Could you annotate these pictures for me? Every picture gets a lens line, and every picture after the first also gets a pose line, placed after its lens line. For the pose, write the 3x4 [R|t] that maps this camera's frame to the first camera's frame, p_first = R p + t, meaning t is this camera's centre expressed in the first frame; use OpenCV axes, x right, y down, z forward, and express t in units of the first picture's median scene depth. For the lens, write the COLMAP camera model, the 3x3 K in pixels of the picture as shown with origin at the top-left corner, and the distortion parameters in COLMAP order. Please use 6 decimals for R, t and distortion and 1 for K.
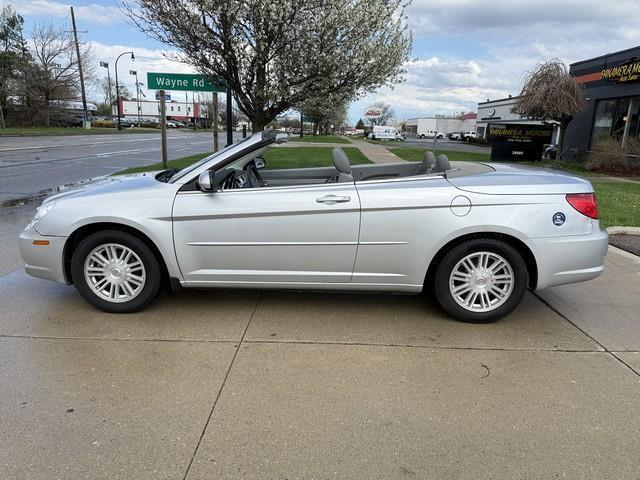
lens RADIAL K [[472.9, 0, 320.0], [0, 472.9, 240.0], [0, 0, 1]] dist [-0.002884, -0.003990]
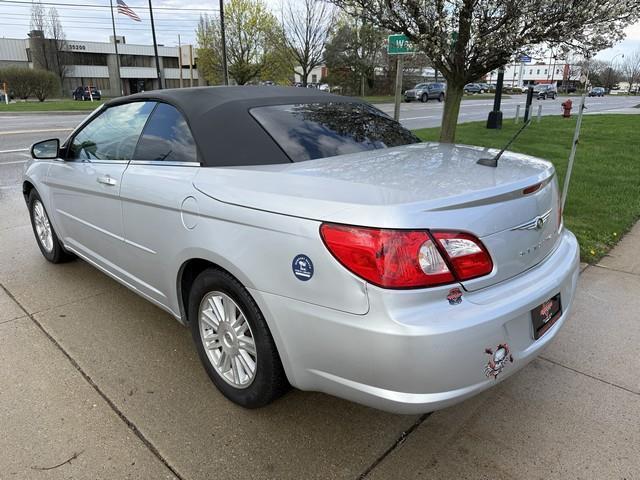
lens RADIAL K [[475.2, 0, 324.2], [0, 475.2, 240.7], [0, 0, 1]] dist [-0.004327, -0.003961]
pose [[0.716103, 0.186468, -0.672627, 0.172553], [-0.141325, 0.982430, 0.121894, -0.027674], [0.683538, 0.007771, 0.729873, 0.131512]]
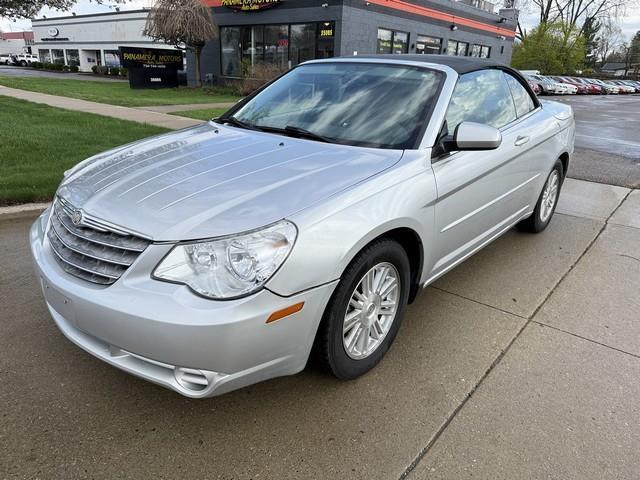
lens RADIAL K [[472.9, 0, 320.0], [0, 472.9, 240.0], [0, 0, 1]] dist [-0.002884, -0.003990]
pose [[0.607342, -0.277807, 0.744284, -0.191906], [0.164118, 0.960531, 0.224601, -0.035040], [-0.777304, -0.014260, 0.628964, 0.143626]]
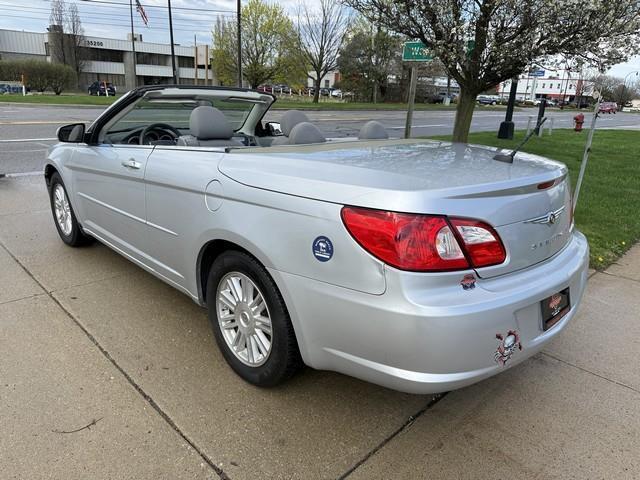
lens RADIAL K [[474.7, 0, 323.2], [0, 474.7, 239.7], [0, 0, 1]] dist [-0.006181, 0.000207]
pose [[0.698362, 0.210213, -0.684179, 0.173976], [-0.184244, 0.976483, 0.111960, -0.022836], [0.691624, 0.047868, 0.720670, 0.126404]]
